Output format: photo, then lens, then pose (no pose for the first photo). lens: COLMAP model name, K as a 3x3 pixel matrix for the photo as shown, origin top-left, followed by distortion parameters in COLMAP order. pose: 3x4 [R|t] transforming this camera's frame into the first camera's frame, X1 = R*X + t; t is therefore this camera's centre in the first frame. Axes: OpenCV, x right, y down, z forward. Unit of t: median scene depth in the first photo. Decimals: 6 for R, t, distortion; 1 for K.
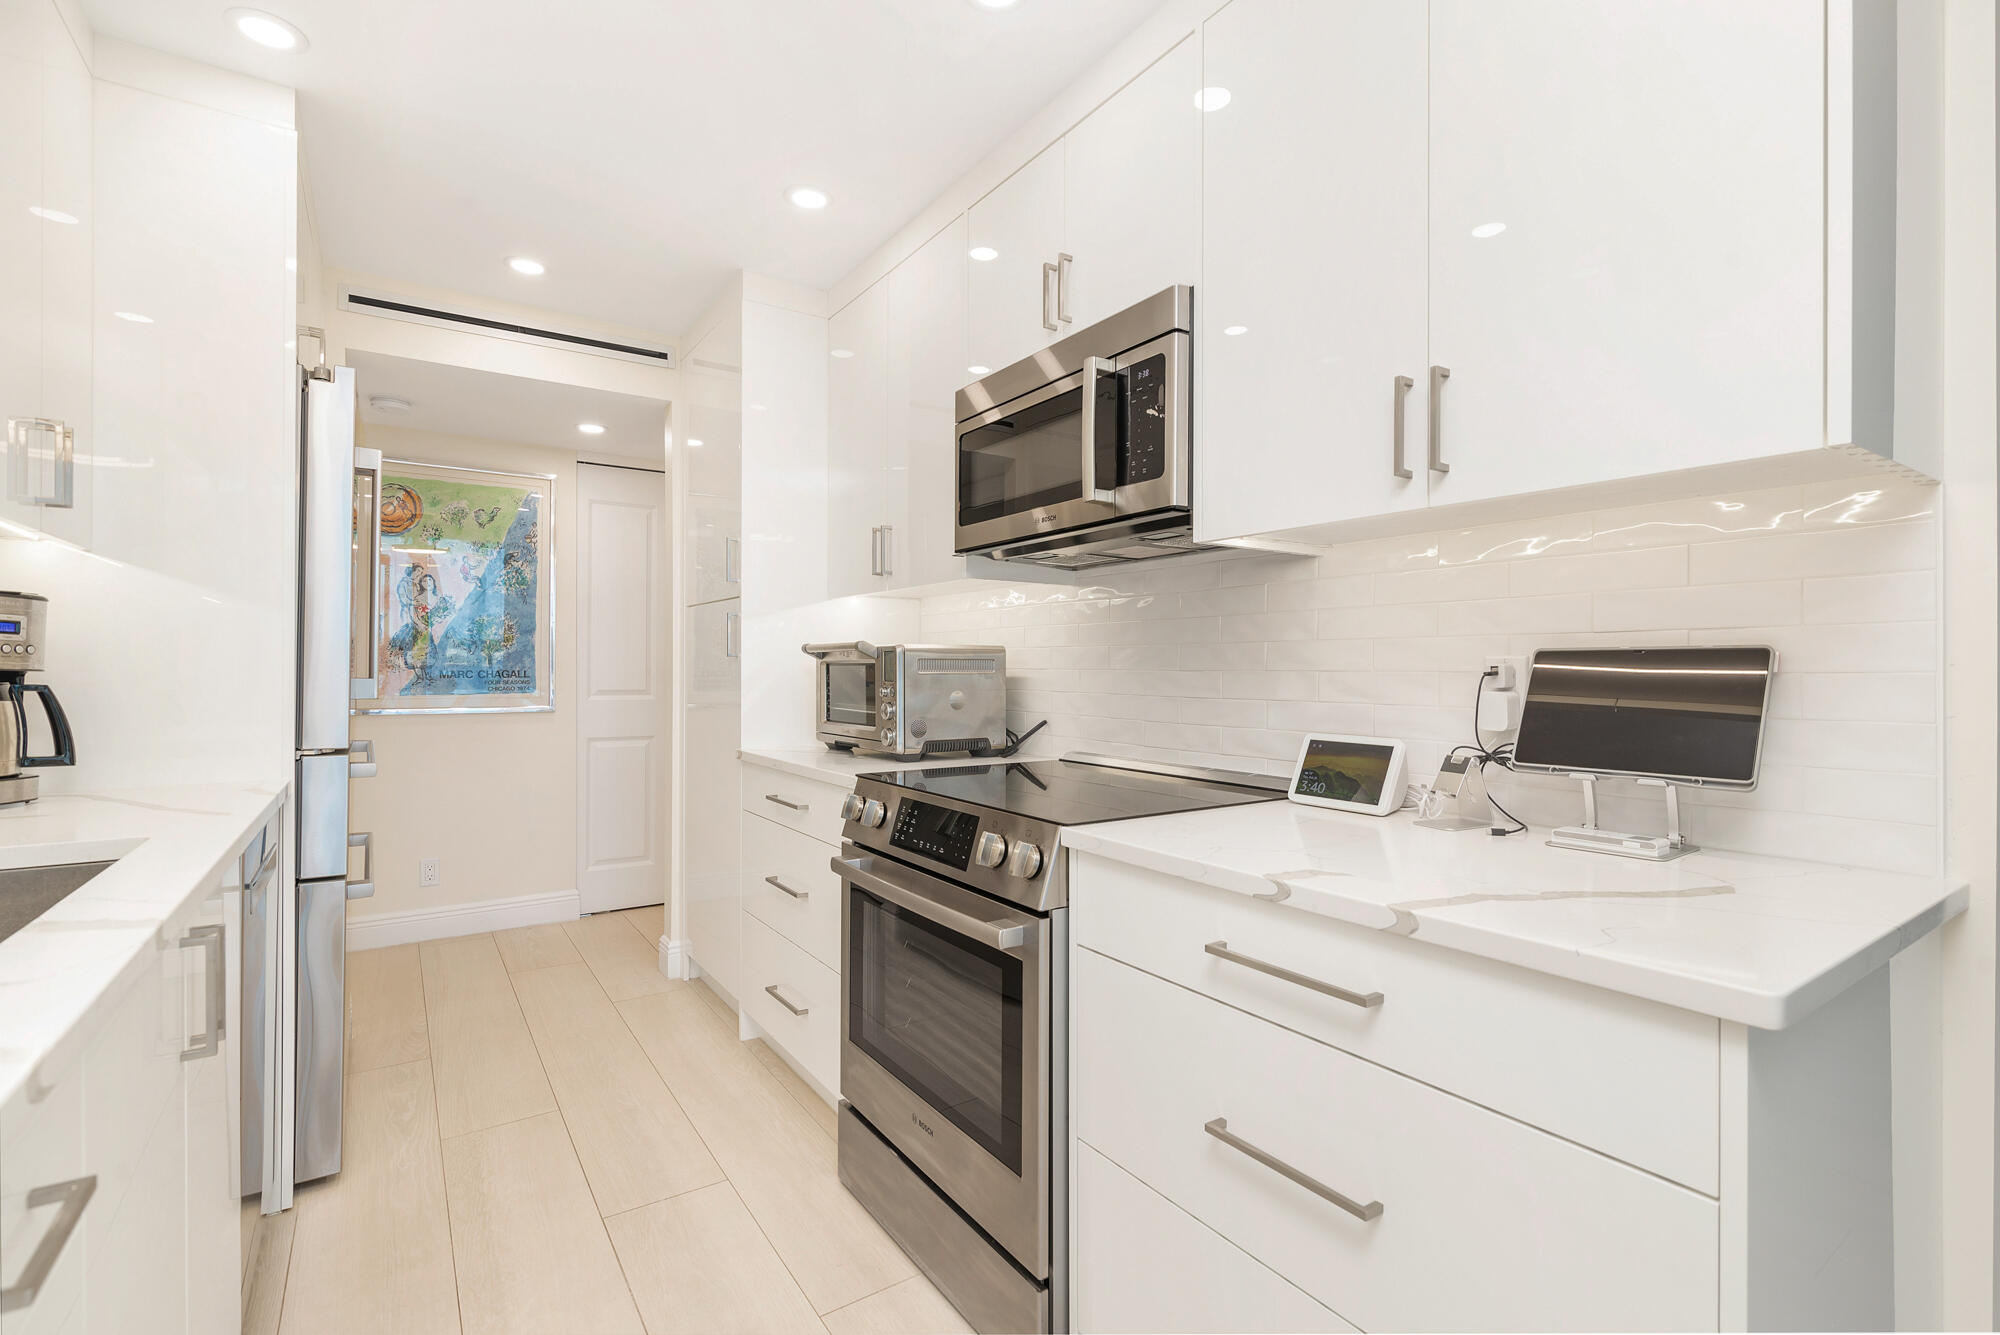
lens RADIAL K [[915.5, 0, 1006.3], [0, 915.5, 662.0], [0, 0, 1]] dist [0.001440, 0.000143]
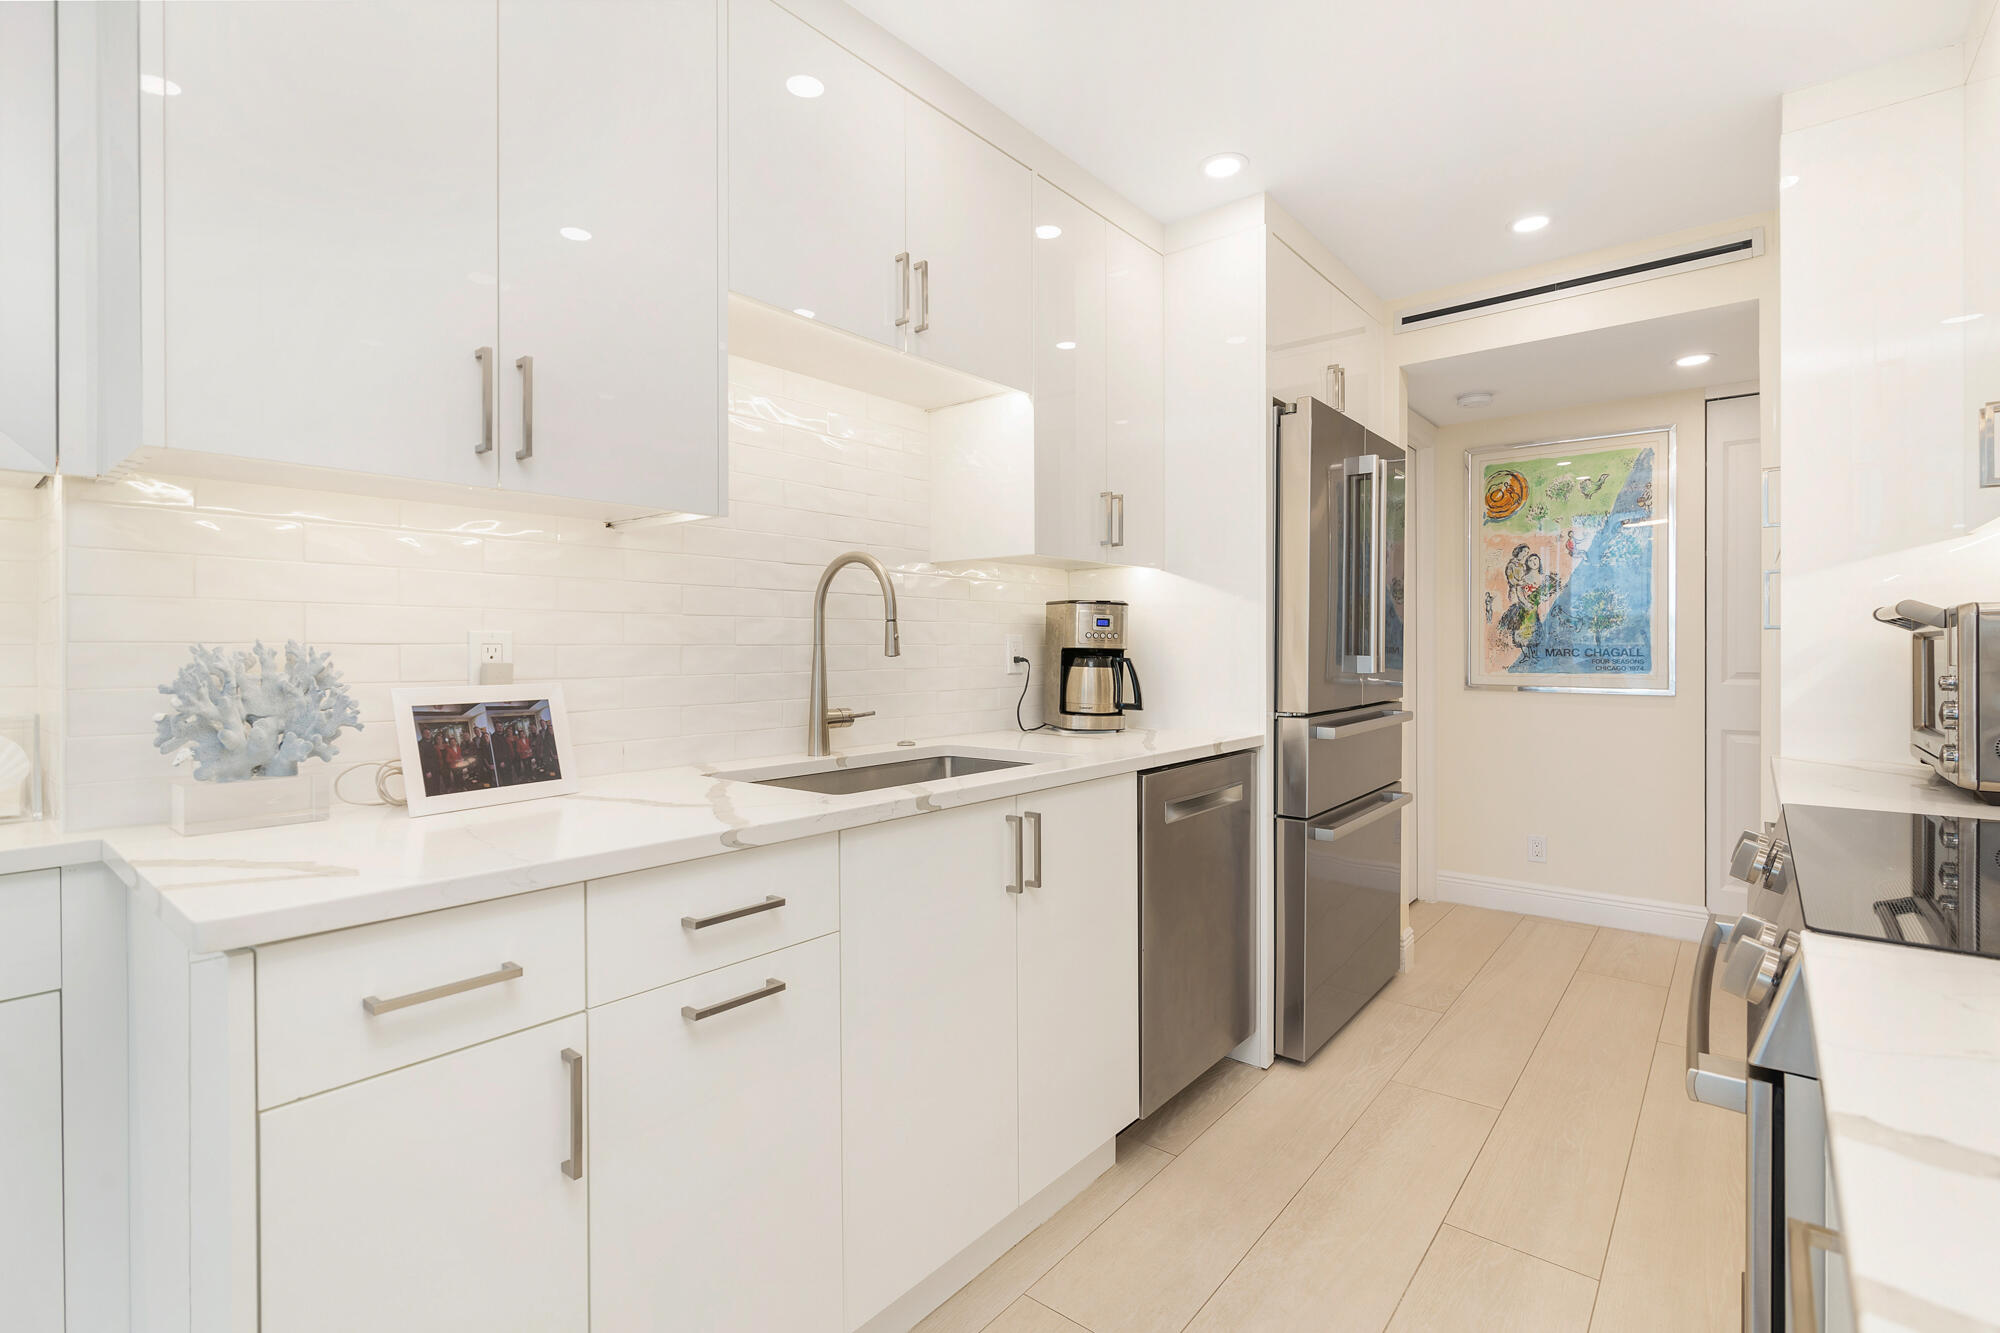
lens RADIAL K [[913.6, 0, 988.1], [0, 913.6, 647.6], [0, 0, 1]] dist [0.005599, 0.000064]
pose [[0.277288, -0.001731, -0.960785, 0.172929], [0.009826, 0.999951, 0.001034, 0.001003], [0.960737, -0.009728, 0.277291, 0.141159]]
